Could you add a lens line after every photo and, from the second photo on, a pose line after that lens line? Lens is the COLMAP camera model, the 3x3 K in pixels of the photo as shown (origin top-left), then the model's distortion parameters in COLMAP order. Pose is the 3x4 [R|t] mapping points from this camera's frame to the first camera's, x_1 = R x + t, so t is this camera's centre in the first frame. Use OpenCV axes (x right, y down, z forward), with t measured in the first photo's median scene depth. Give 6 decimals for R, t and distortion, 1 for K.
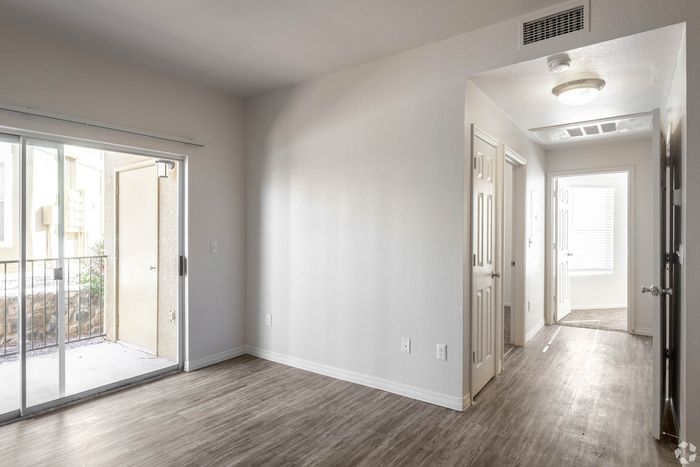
lens RADIAL K [[397.4, 0, 349.4], [0, 397.4, 231.5], [0, 0, 1]] dist [0.000434, -0.000211]
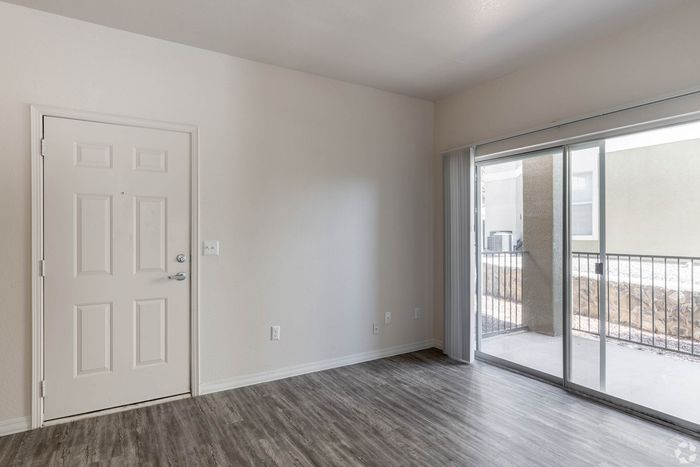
lens RADIAL K [[397.4, 0, 347.7], [0, 397.4, 229.2], [0, 0, 1]] dist [0.000434, -0.000211]
pose [[-0.401314, 0.004794, -0.915928, 0.453227], [0.012059, 0.999927, -0.000050, -0.002847], [0.915861, -0.011065, -0.401342, 0.814539]]
